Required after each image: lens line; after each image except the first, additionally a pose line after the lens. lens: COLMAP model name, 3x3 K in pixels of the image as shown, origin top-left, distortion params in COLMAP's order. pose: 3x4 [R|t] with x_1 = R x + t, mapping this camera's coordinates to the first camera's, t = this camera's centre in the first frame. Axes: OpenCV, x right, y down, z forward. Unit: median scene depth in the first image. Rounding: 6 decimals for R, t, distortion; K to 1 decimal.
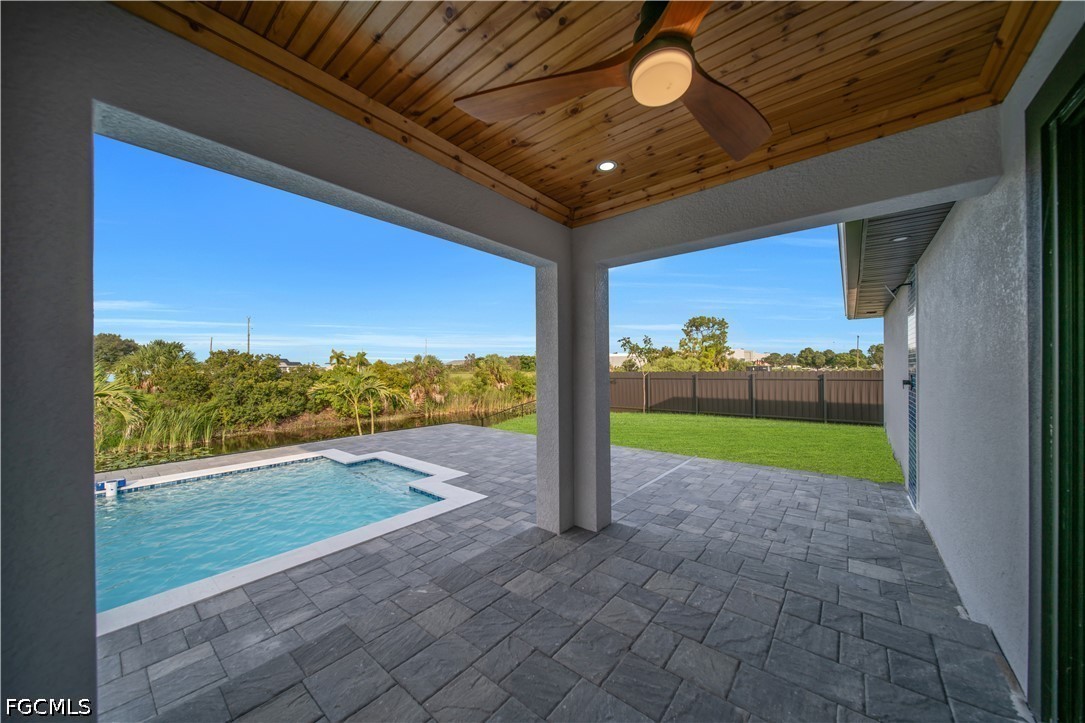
lens RADIAL K [[374.3, 0, 544.9], [0, 374.3, 368.4], [0, 0, 1]] dist [-0.001400, 0.000005]
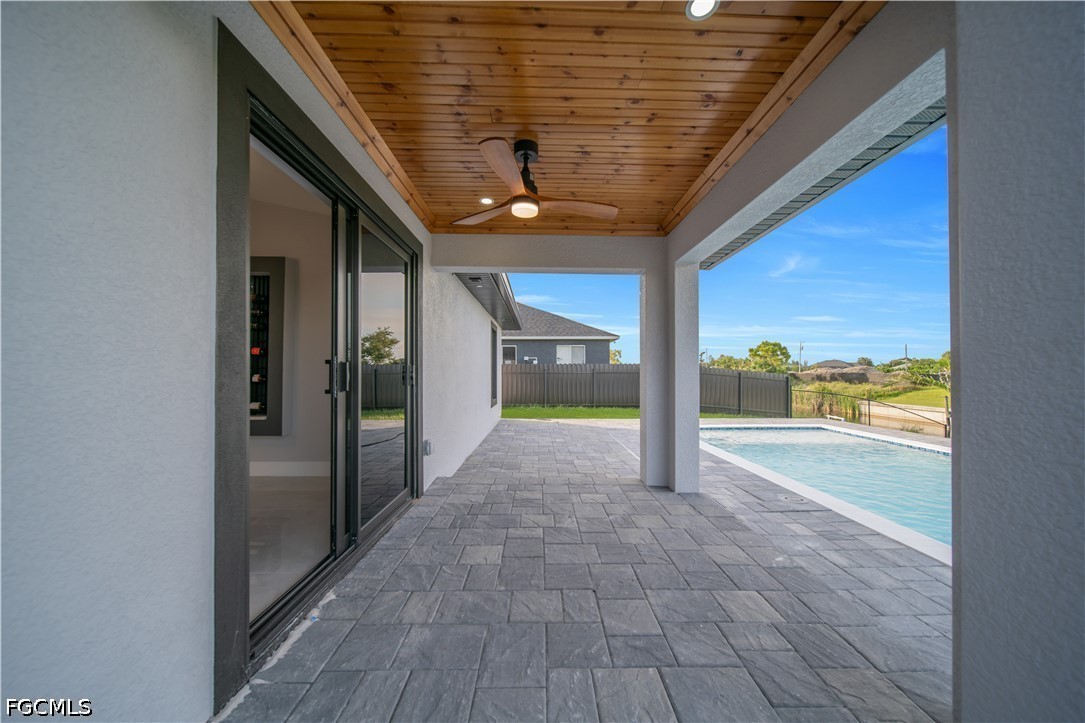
lens RADIAL K [[374.3, 0, 544.9], [0, 374.3, 368.4], [0, 0, 1]] dist [-0.001400, 0.000005]
pose [[-0.765237, 0.001222, -0.643748, 0.718315], [0.005442, 0.999975, -0.004571, 0.069745], [0.643726, -0.007001, -0.765224, 1.207881]]
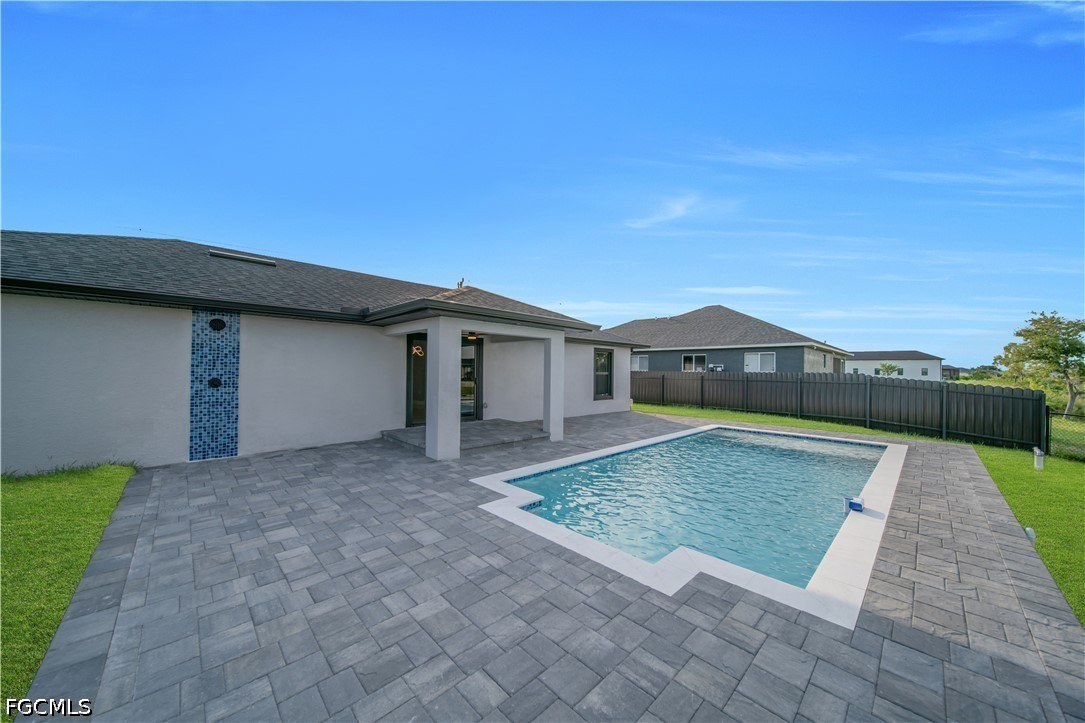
lens RADIAL K [[374.3, 0, 544.9], [0, 374.3, 368.4], [0, 0, 1]] dist [-0.001400, 0.000005]
pose [[-0.992734, -0.006015, 0.120181, -0.937367], [-0.006711, 0.999963, -0.005384, -0.027151], [-0.120145, -0.006151, -0.992737, 3.791893]]
